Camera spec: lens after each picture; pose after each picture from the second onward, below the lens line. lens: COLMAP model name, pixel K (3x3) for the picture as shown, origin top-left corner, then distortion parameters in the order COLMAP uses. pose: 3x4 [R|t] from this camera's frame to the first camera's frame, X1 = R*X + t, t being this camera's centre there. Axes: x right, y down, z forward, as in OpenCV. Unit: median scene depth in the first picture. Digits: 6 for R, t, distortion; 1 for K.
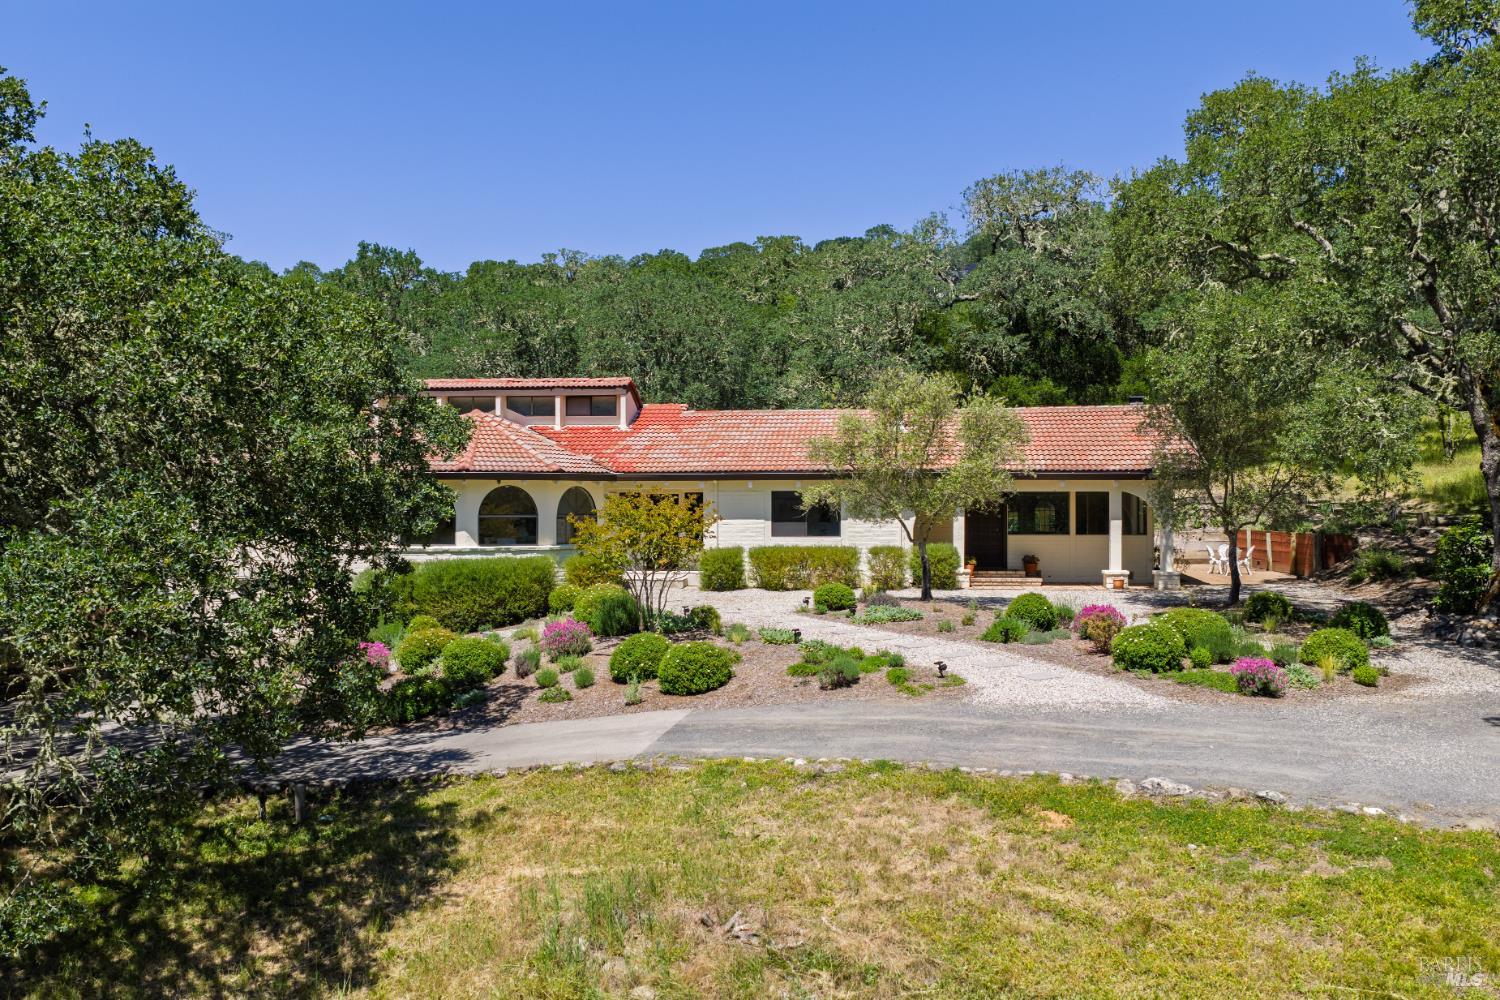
lens RADIAL K [[1239.2, 0, 750.0], [0, 1239.2, 500.0], [0, 0, 1]] dist [0.008482, -0.004968]
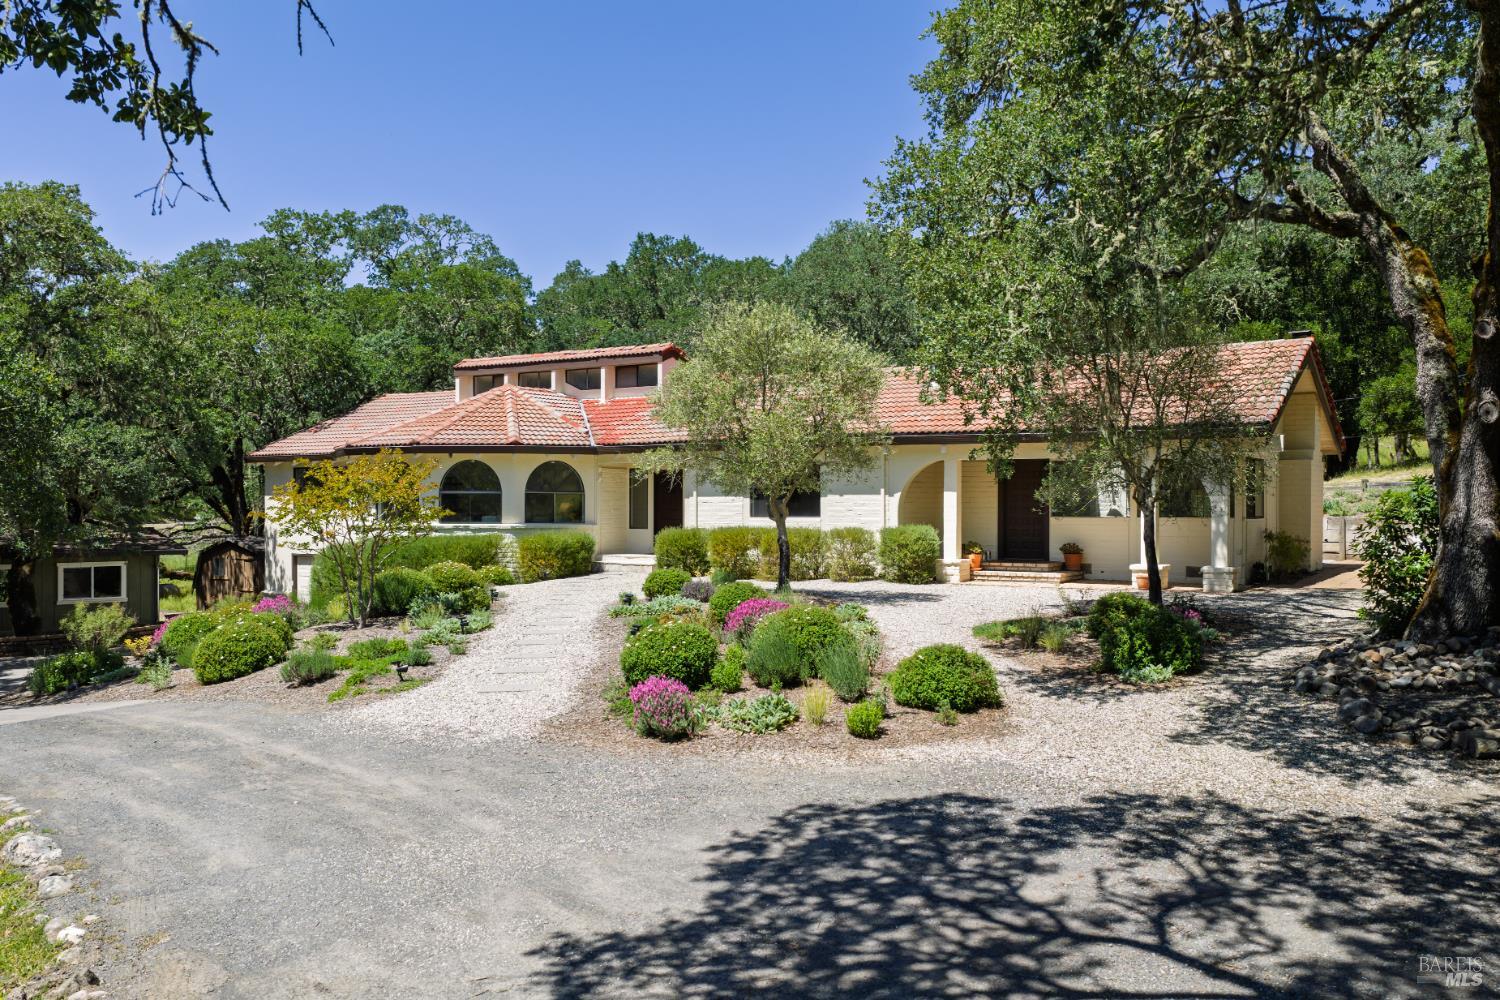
lens RADIAL K [[1231.3, 0, 750.0], [0, 1231.3, 500.0], [0, 0, 1]] dist [0.029452, 0.000245]
pose [[0.885221, -0.000658, -0.465170, 0.414828], [0.001365, 0.999998, 0.001183, 0.017426], [0.465168, -0.001682, 0.885221, 0.251036]]
